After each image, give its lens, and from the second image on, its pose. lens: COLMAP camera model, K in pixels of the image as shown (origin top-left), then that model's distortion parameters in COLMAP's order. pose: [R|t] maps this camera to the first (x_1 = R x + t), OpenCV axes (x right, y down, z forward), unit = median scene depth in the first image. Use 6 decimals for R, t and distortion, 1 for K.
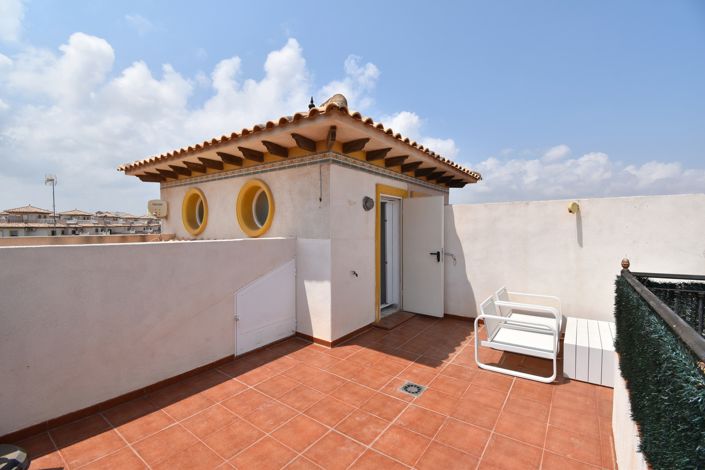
lens RADIAL K [[309.2, 0, 354.4], [0, 309.2, 237.3], [0, 0, 1]] dist [0.001392, -0.021079]
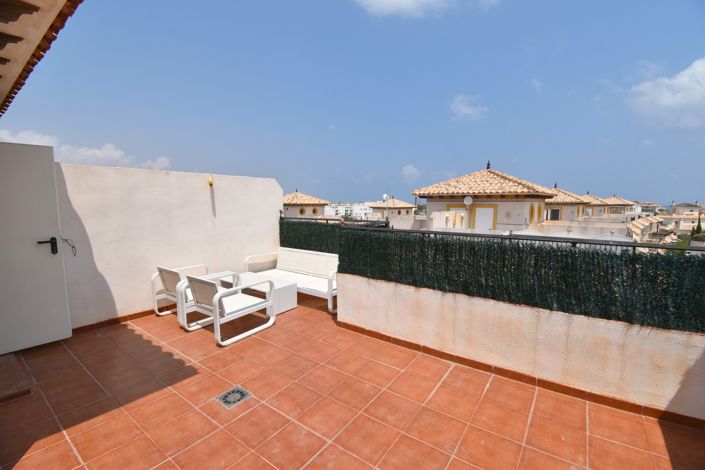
lens RADIAL K [[309.2, 0, 354.4], [0, 309.2, 237.3], [0, 0, 1]] dist [0.001392, -0.021079]
pose [[-0.011470, -0.118343, 0.992907, -0.502046], [0.027319, 0.992564, 0.118617, -0.015101], [-0.999561, 0.028486, -0.008151, 0.586251]]
